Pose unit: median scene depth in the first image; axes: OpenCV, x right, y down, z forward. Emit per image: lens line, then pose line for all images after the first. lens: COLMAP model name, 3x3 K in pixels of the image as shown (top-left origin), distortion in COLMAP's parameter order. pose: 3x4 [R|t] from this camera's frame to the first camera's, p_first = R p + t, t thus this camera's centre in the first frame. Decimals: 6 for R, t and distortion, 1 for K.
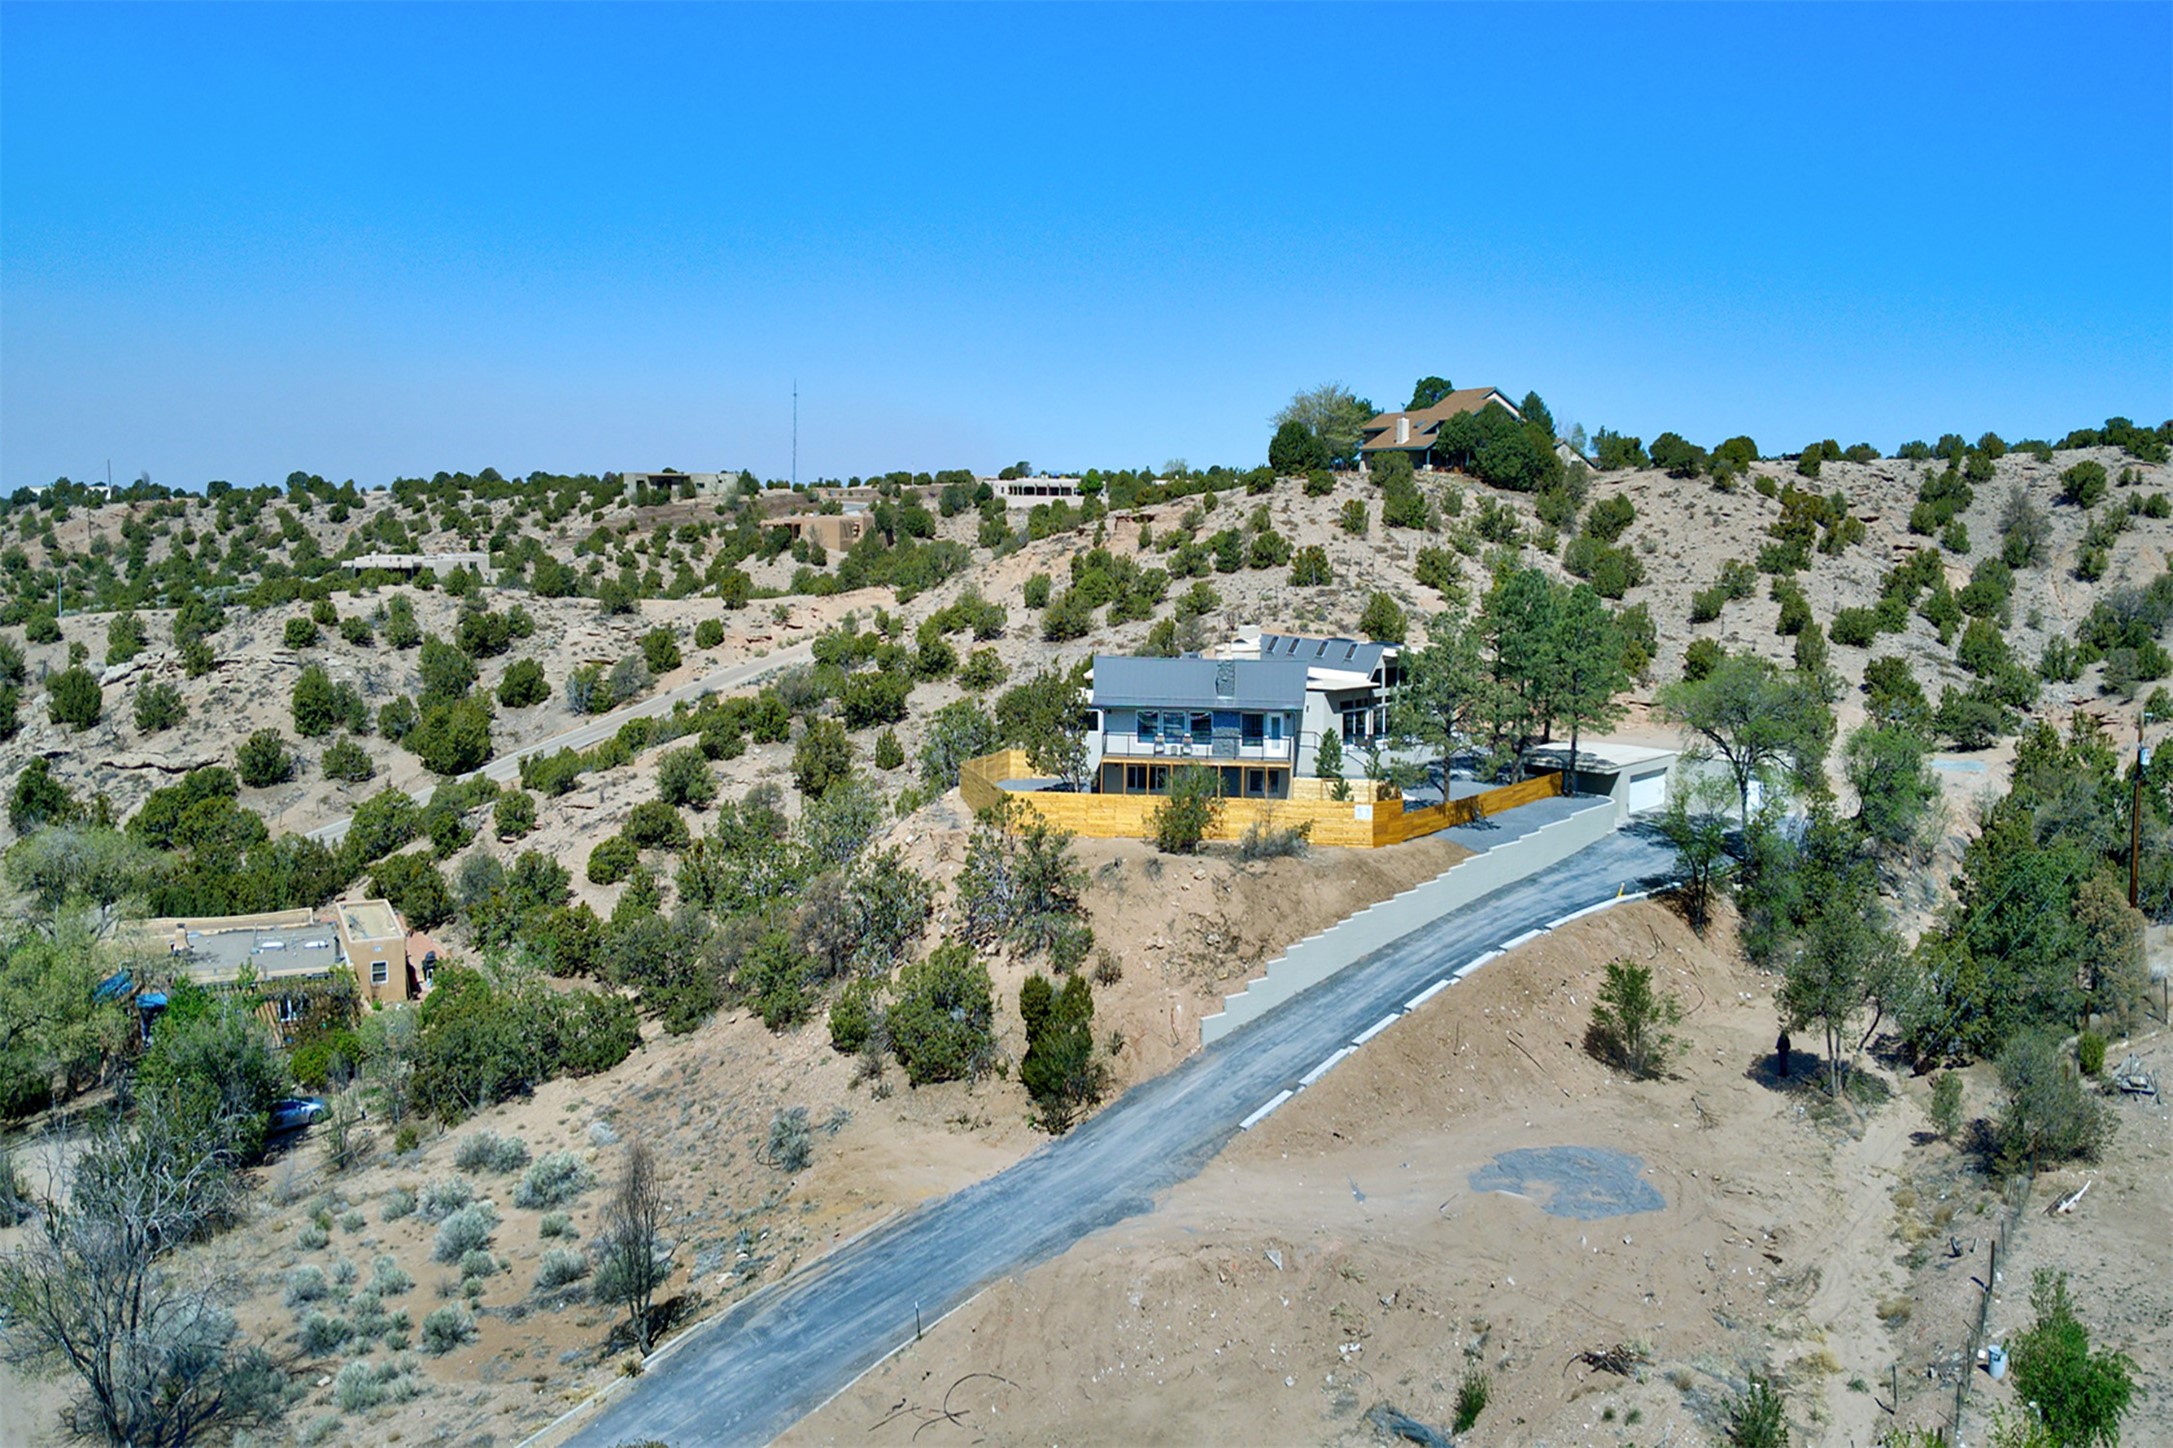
lens RADIAL K [[1641.1, 0, 1092.6], [0, 1641.1, 867.6], [0, 0, 1]] dist [-0.002449, -0.002833]
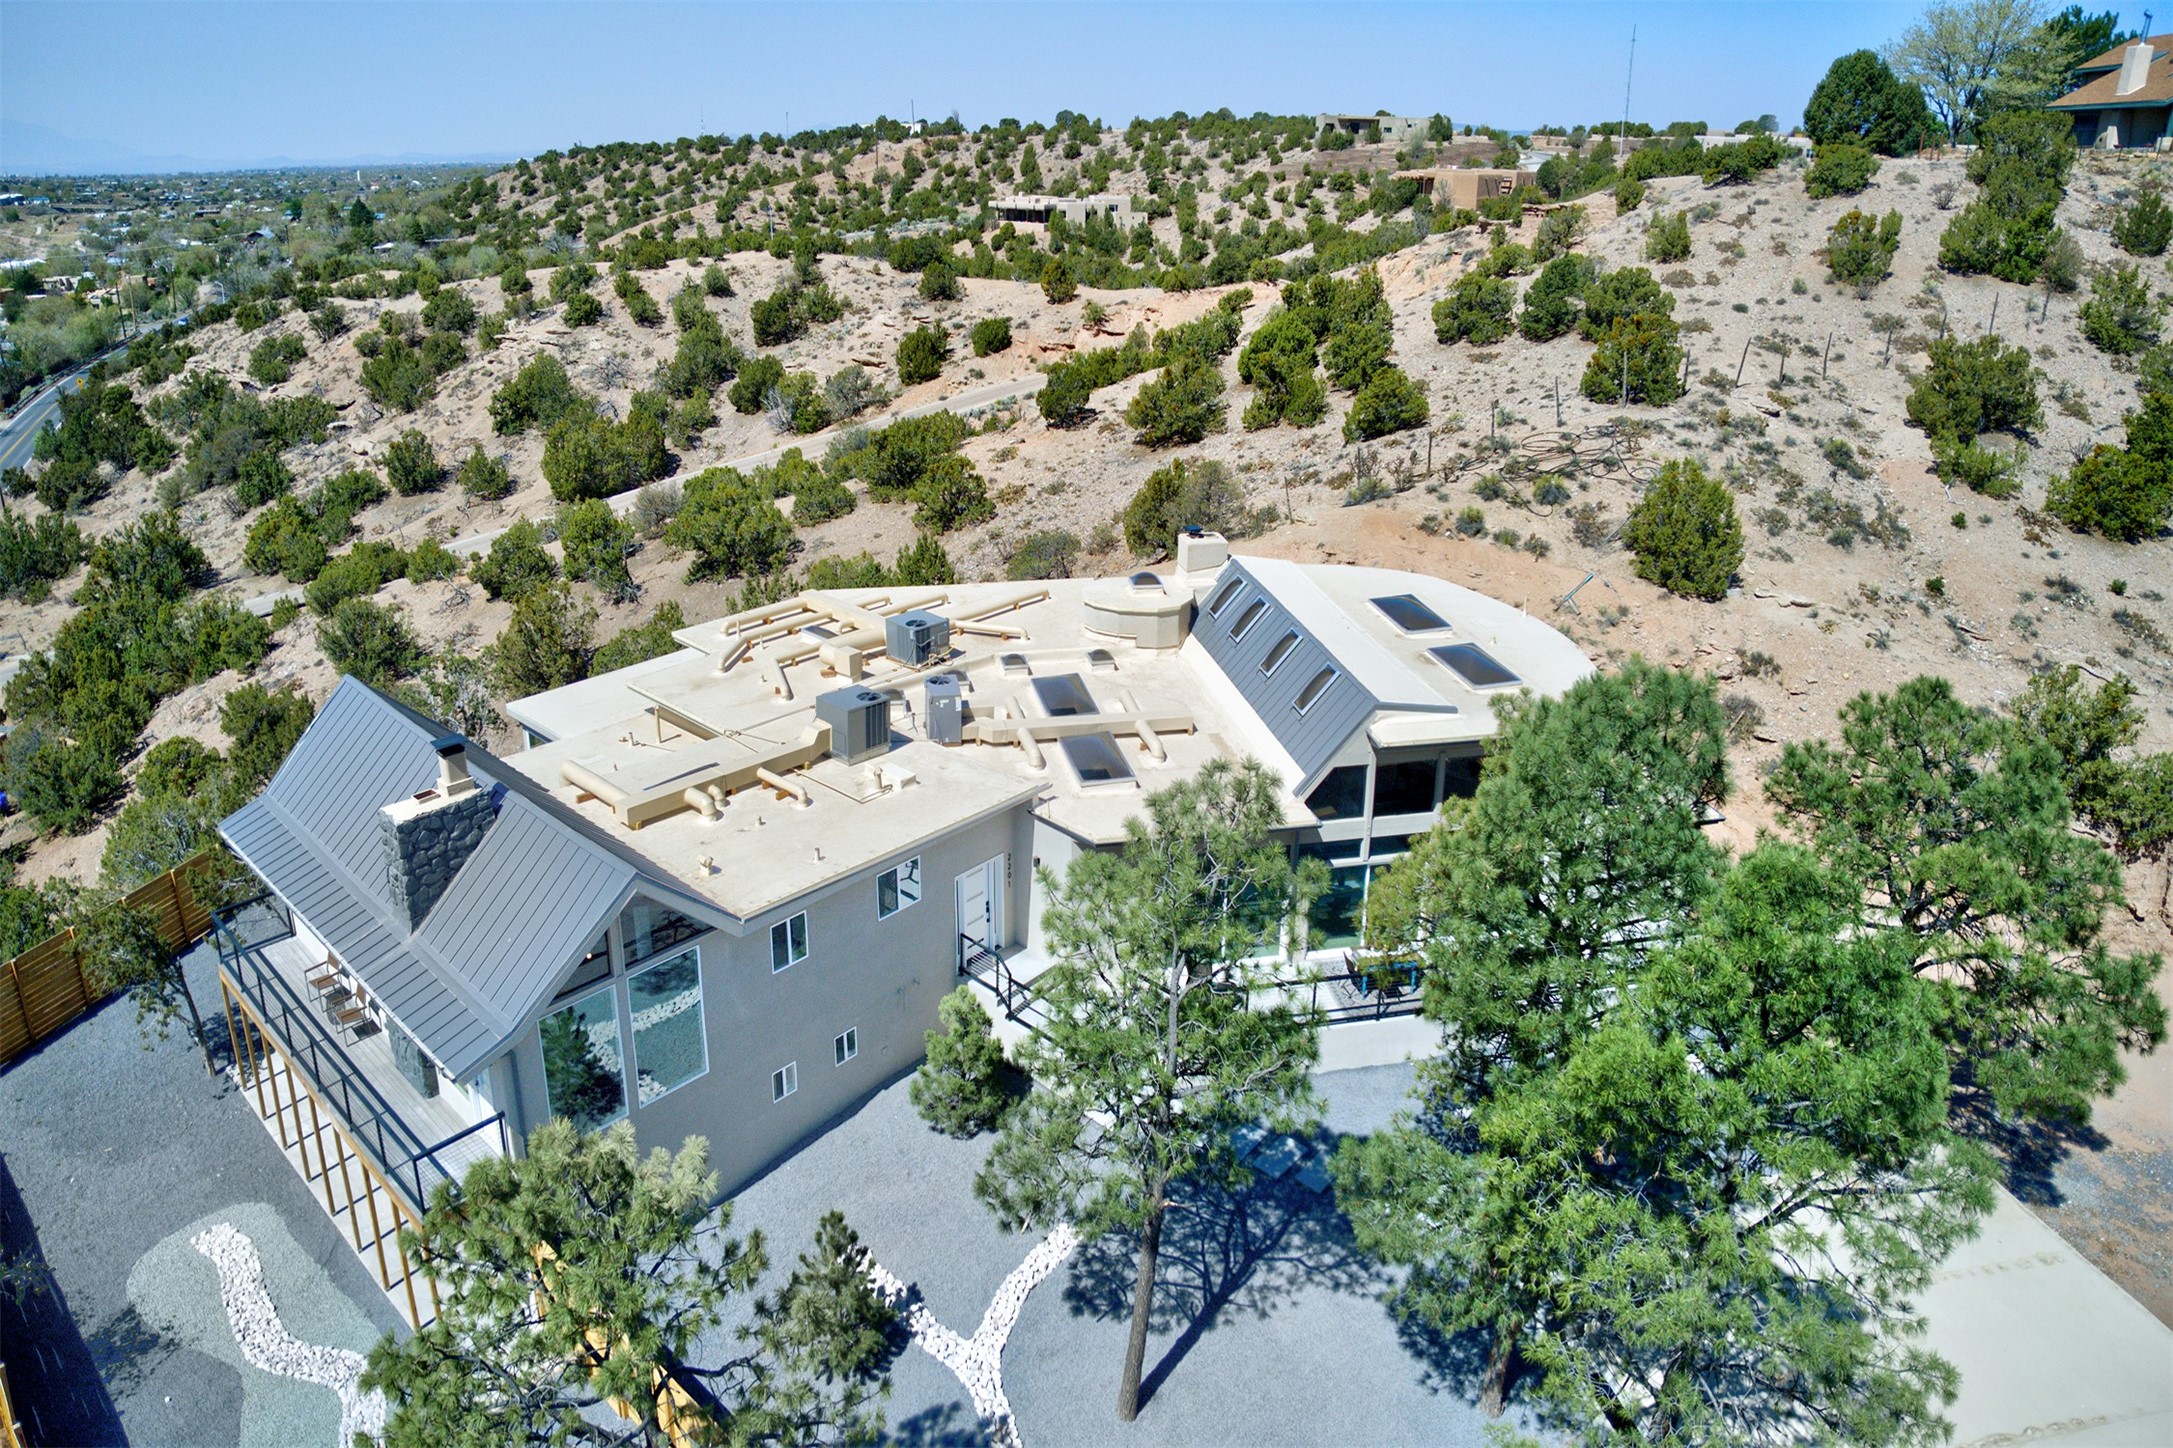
lens RADIAL K [[1383.7, 0, 1058.9], [0, 1383.7, 678.8], [0, 0, 1]] dist [-0.099258, 0.018397]
pose [[0.822733, 0.217228, -0.525283, 0.175466], [-0.128916, 0.971325, 0.199770, -0.122097], [0.553617, -0.096640, 0.827145, 0.472900]]
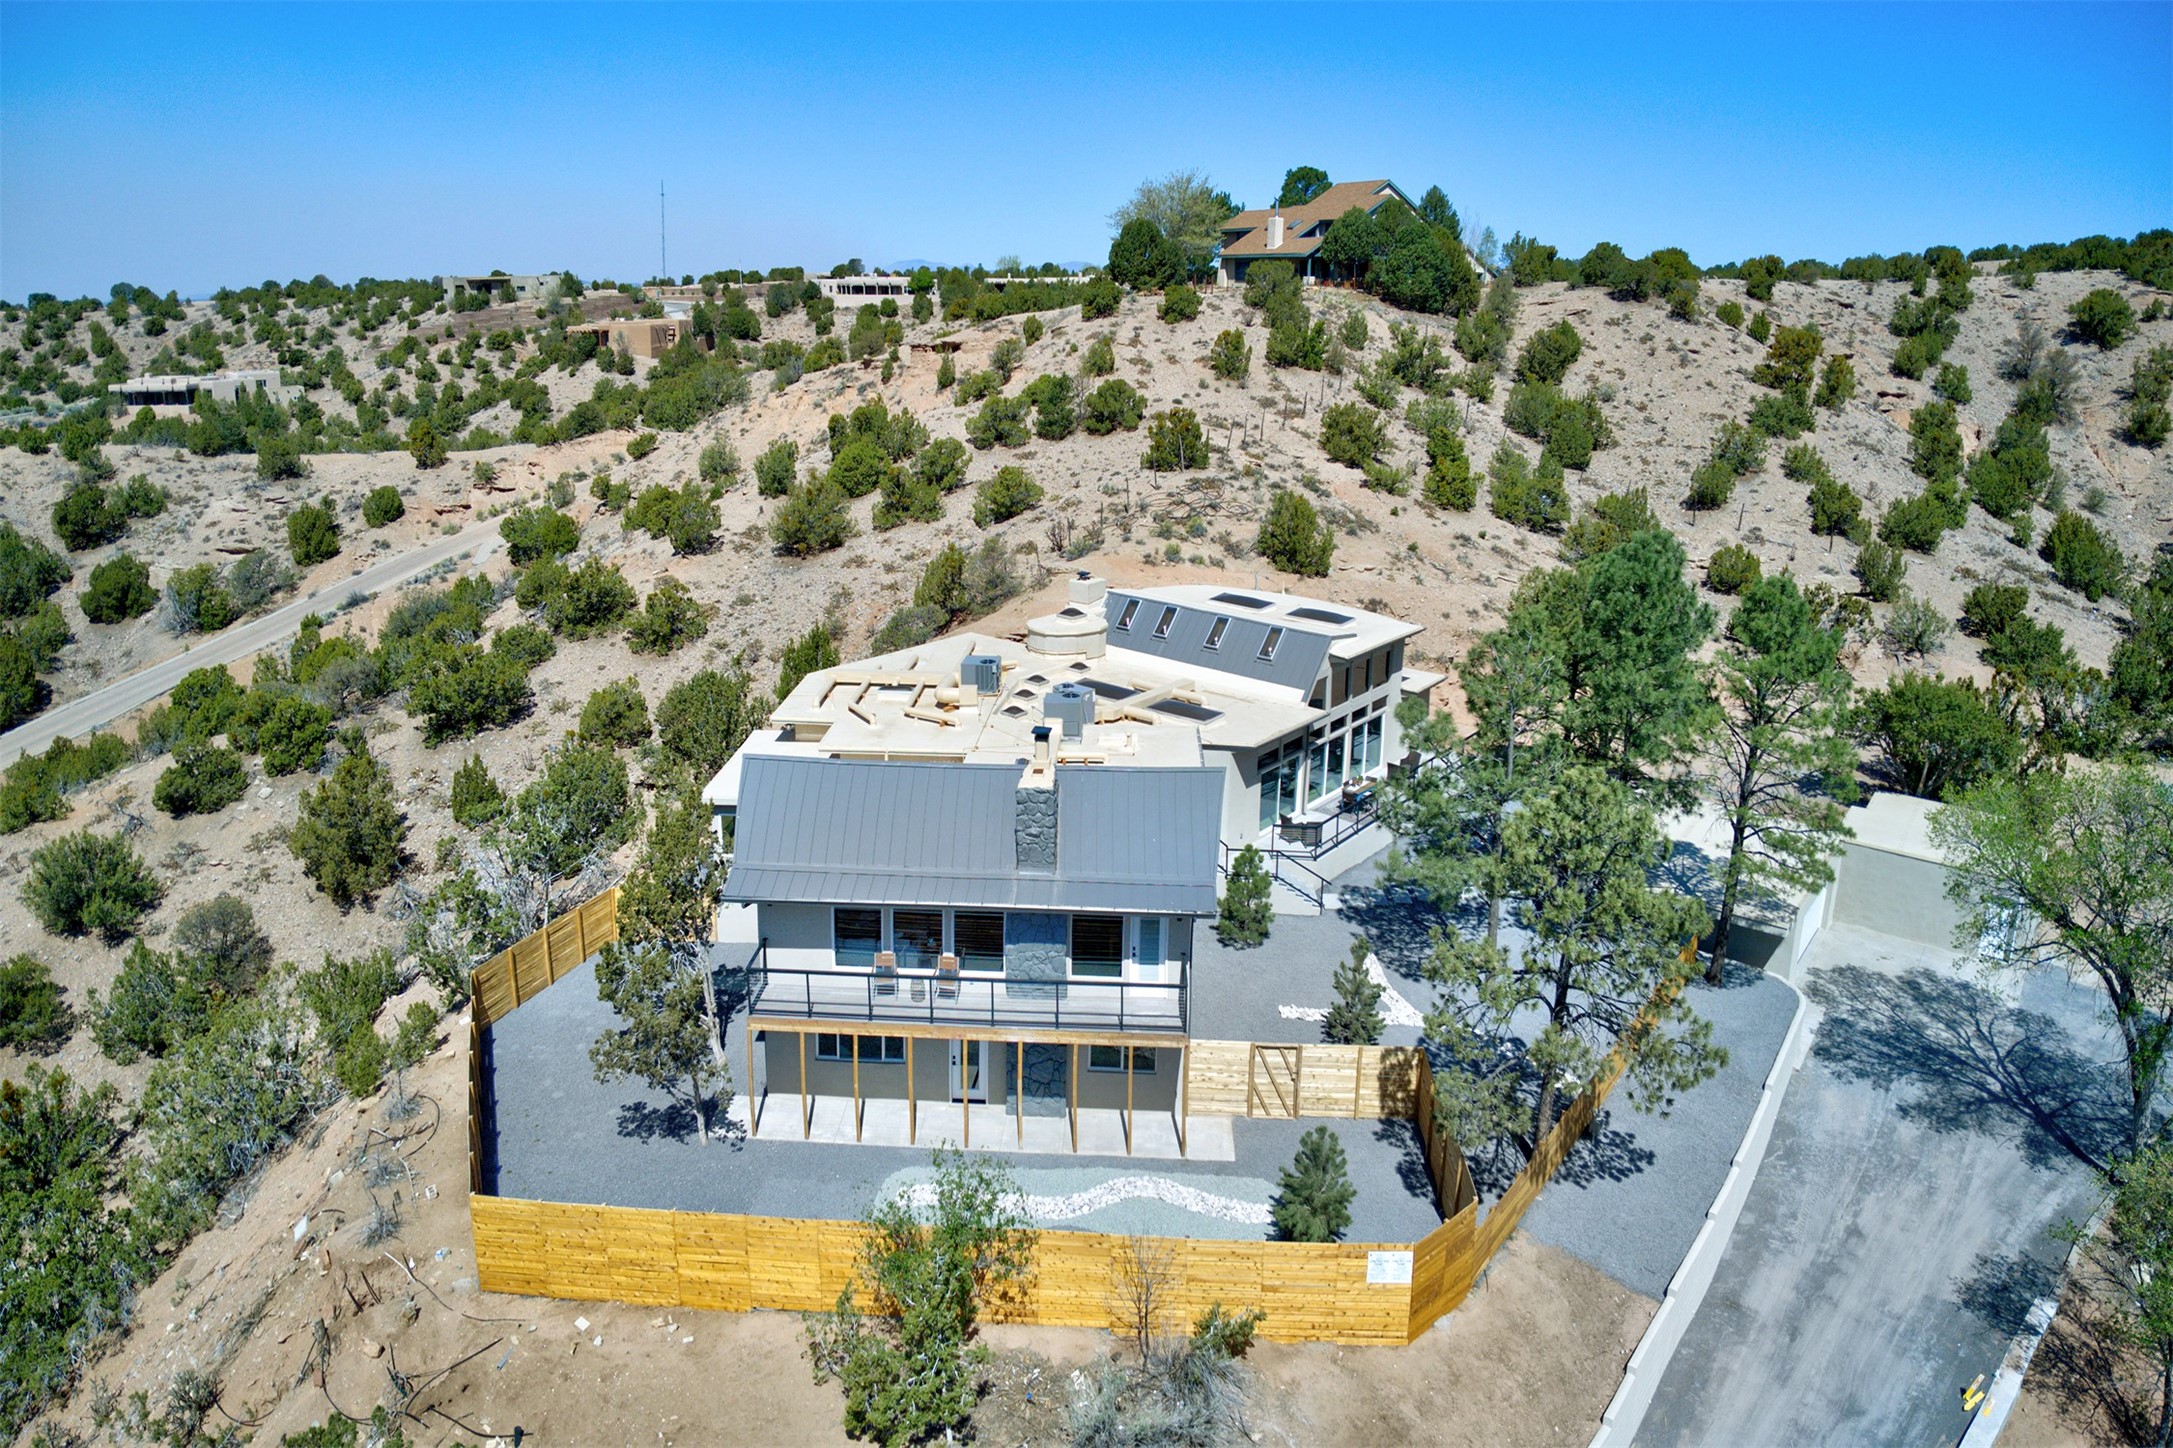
lens RADIAL K [[1383.7, 0, 1058.9], [0, 1383.7, 678.8], [0, 0, 1]] dist [-0.099258, 0.018397]
pose [[0.997213, -0.020620, 0.071699, 0.034757], [0.016281, 0.998030, 0.060585, -0.097658], [-0.072807, -0.059249, 0.995585, 0.354798]]
